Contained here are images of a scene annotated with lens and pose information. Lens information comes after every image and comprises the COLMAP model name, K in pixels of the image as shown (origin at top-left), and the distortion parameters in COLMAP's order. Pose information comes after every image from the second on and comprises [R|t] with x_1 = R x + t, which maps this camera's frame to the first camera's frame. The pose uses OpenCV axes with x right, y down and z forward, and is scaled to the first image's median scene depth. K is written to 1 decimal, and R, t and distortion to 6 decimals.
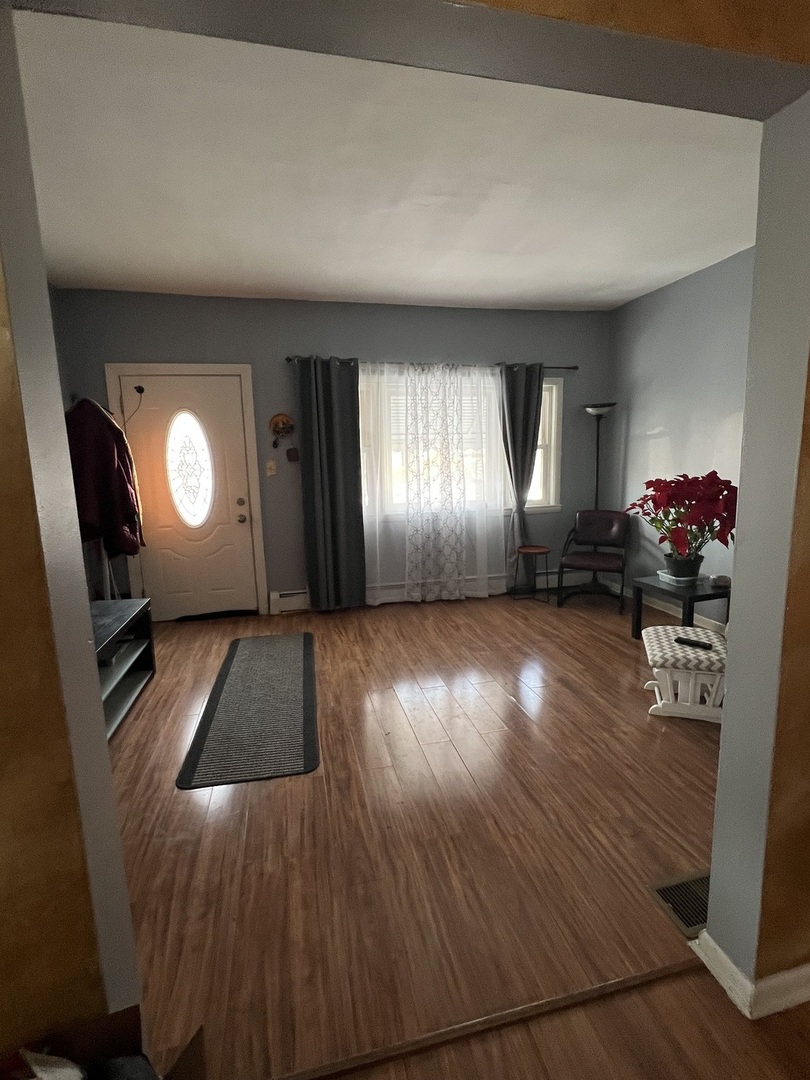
lens RADIAL K [[519.4, 0, 412.8], [0, 519.4, 535.3], [0, 0, 1]] dist [-0.004128, 0.002264]
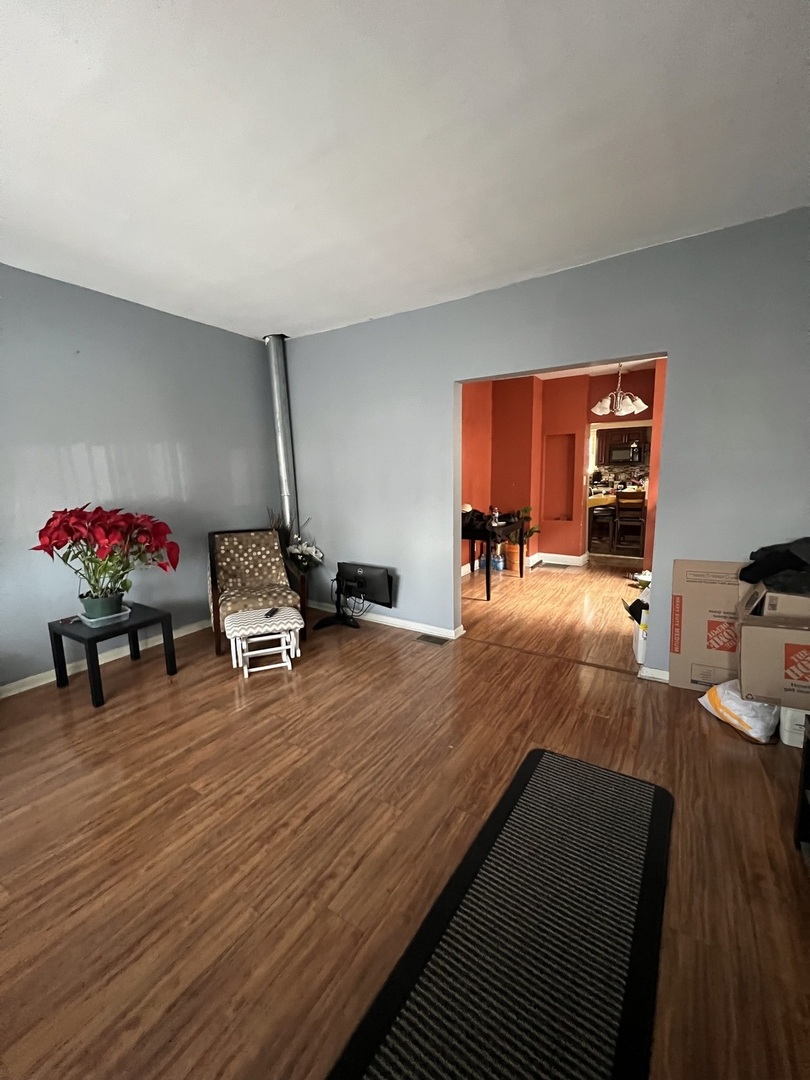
lens RADIAL K [[428.6, 0, 406.3], [0, 428.6, 538.3], [0, 0, 1]] dist [-0.003399, 0.000554]
pose [[-0.692803, -0.075665, 0.717146, -0.388812], [0.144336, 0.959806, 0.240705, -0.154716], [-0.706534, 0.270271, -0.654036, 1.046868]]
